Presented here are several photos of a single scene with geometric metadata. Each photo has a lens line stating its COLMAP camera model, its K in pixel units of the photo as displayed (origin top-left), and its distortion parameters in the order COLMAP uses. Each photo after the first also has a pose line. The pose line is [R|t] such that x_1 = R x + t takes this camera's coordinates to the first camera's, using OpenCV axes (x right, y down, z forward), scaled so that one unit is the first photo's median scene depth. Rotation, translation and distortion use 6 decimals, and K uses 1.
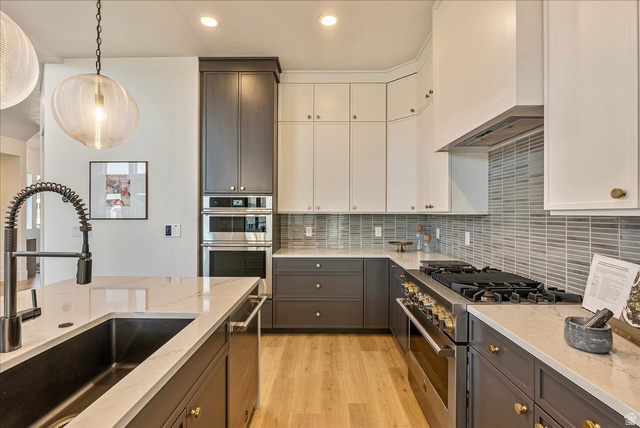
lens RADIAL K [[309.9, 0, 320.0], [0, 309.9, 214.0], [0, 0, 1]] dist [-0.000755, -0.000154]
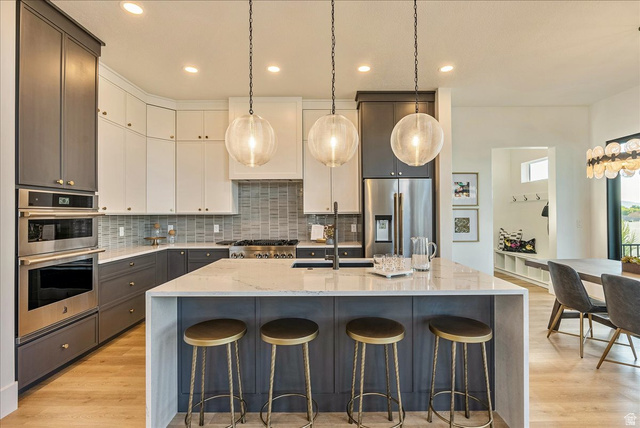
lens RADIAL K [[307.0, 0, 329.5], [0, 307.0, 213.2], [0, 0, 1]] dist [-0.003883, -0.000490]
pose [[-0.028996, -0.000068, 0.999580, -1.083585], [0.006916, 0.999976, 0.000269, -0.001856], [-0.999556, 0.006921, -0.028995, 0.374609]]
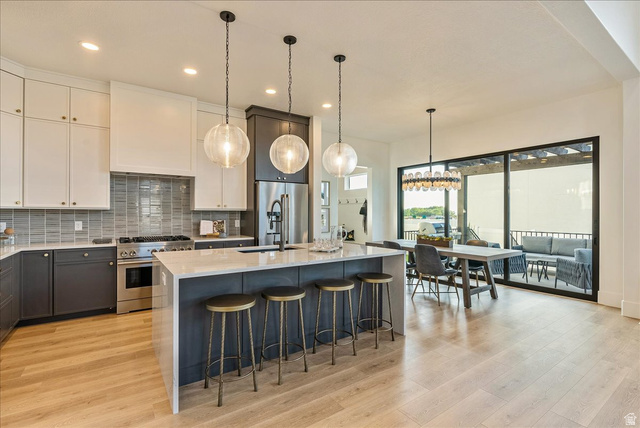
lens RADIAL K [[295.4, 0, 320.0], [0, 295.4, 214.0], [0, 0, 1]] dist [0.000704, 0.000084]
pose [[-0.578128, -0.005685, 0.815927, -1.171560], [-0.003290, 0.999984, 0.004636, 0.010994], [-0.815940, -0.000004, -0.578137, 0.774572]]
